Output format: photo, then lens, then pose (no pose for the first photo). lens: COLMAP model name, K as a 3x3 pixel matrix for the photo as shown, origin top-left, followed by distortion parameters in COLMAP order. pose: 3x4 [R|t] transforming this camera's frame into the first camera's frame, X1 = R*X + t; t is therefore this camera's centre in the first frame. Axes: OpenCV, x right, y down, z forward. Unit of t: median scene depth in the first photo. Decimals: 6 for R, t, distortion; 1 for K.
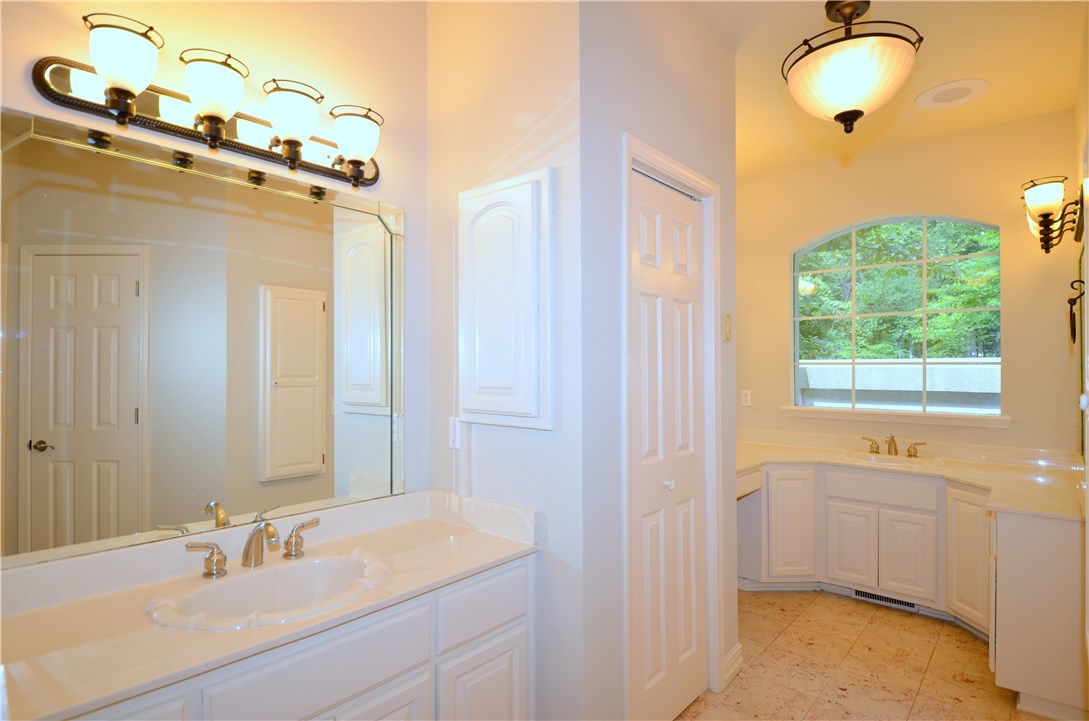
lens RADIAL K [[564.7, 0, 551.2], [0, 564.7, 362.9], [0, 0, 1]] dist [-0.001993, -0.009620]
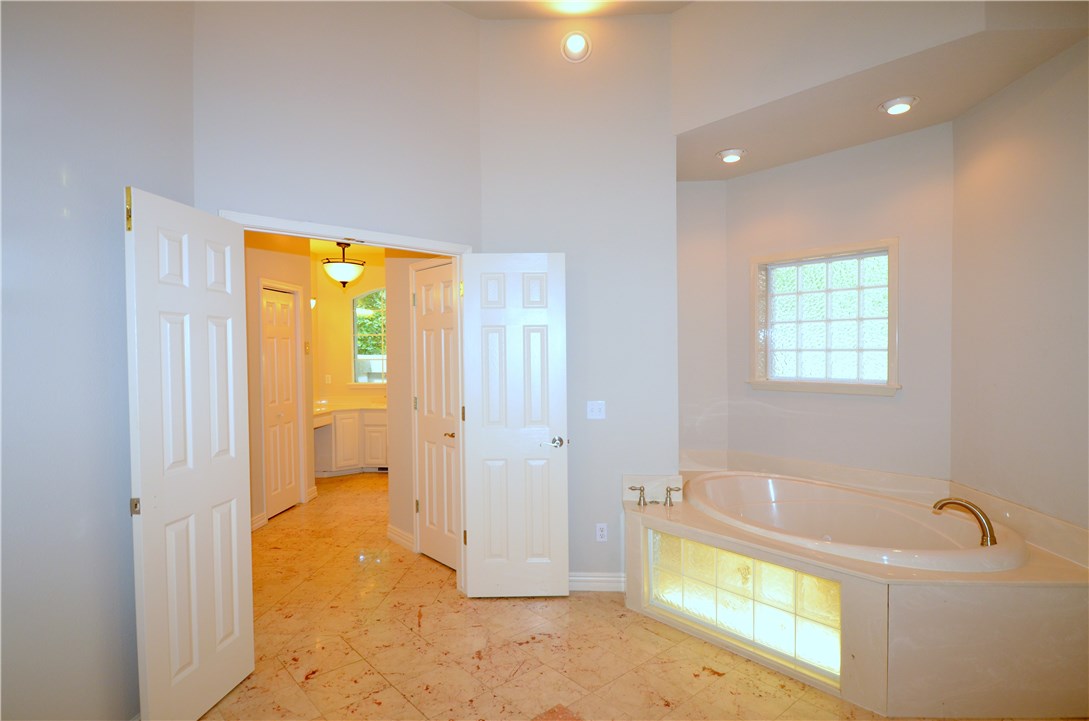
lens RADIAL K [[564.7, 0, 547.5], [0, 564.7, 359.4], [0, 0, 1]] dist [-0.001993, -0.009620]
pose [[0.798078, -0.017672, 0.602295, -0.393836], [0.002877, 0.999670, 0.025519, -0.098440], [-0.602548, -0.018633, 0.797865, -1.913933]]
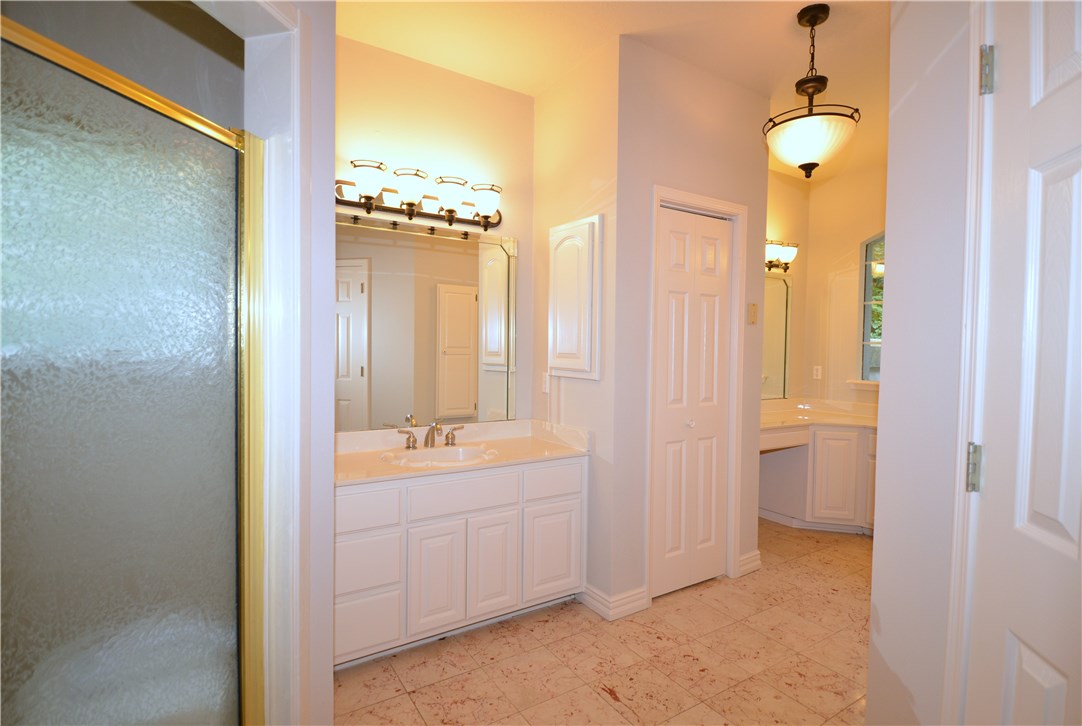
lens RADIAL K [[535.2, 0, 540.6], [0, 535.2, 365.3], [0, 0, 1]] dist [-0.007197, -0.001707]
pose [[0.959954, 0.022883, -0.279222, 0.251988], [-0.010283, 0.998865, 0.046508, 0.007288], [0.279970, -0.041774, 0.959099, -0.472303]]
